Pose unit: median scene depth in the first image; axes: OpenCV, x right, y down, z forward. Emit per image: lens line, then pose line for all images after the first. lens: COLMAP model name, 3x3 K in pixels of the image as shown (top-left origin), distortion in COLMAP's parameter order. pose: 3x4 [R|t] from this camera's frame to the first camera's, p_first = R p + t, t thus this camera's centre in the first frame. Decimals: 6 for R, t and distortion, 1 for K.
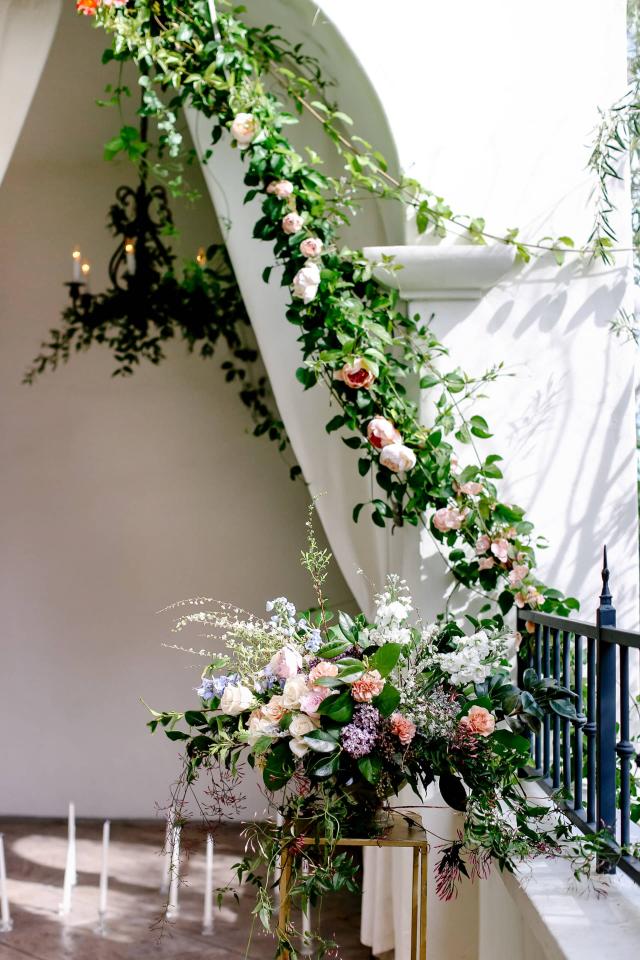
lens RADIAL K [[1391.3, 0, 311.4], [0, 1391.3, 480.8], [0, 0, 1]] dist [-0.131585, 0.000000]
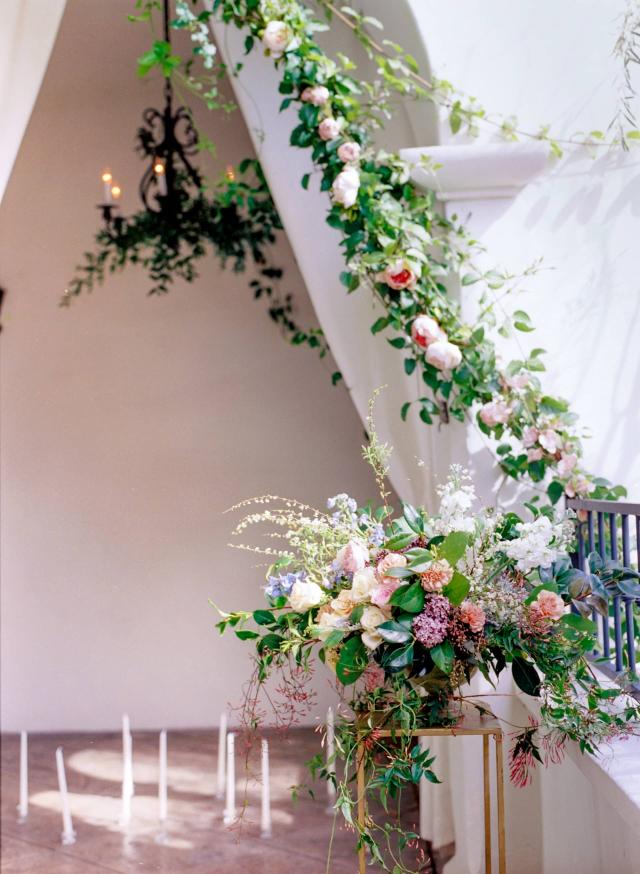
lens RADIAL K [[1332.3, 0, 334.5], [0, 1332.3, 415.0], [0, 0, 1]] dist [-0.055087, 0.000000]
pose [[0.998951, -0.045355, 0.006293, -0.025058], [0.045285, 0.998916, 0.010817, 0.012786], [-0.006776, -0.010520, 0.999922, 0.024838]]
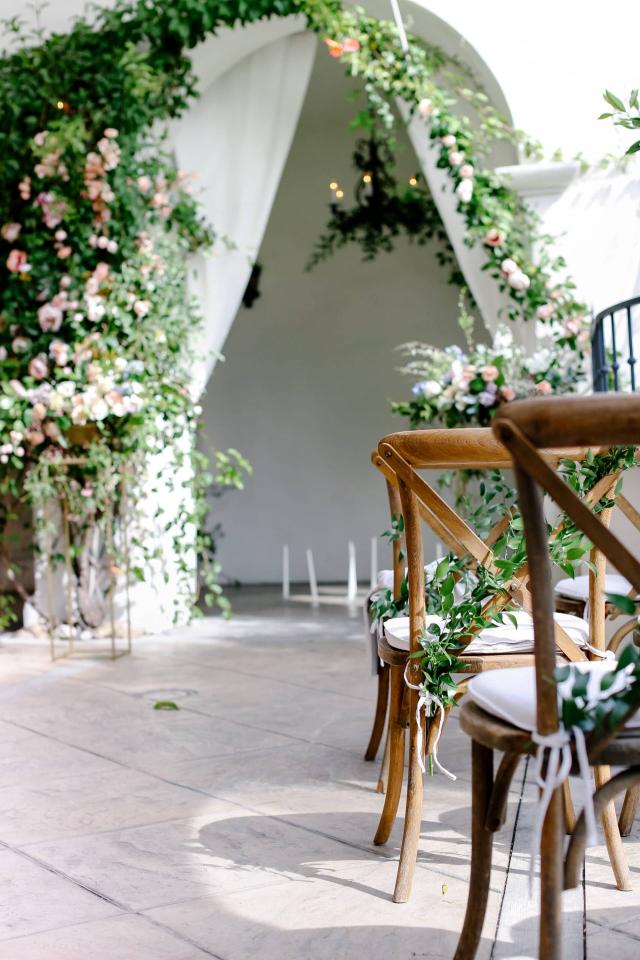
lens RADIAL K [[1391.3, 0, 323.3], [0, 1391.3, 487.1], [0, 0, 1]] dist [-0.131585, 0.000000]
pose [[0.983713, -0.050777, -0.172427, 0.107521], [0.060944, 0.996669, 0.054189, 0.137796], [0.169101, -0.063814, 0.983531, -0.857679]]
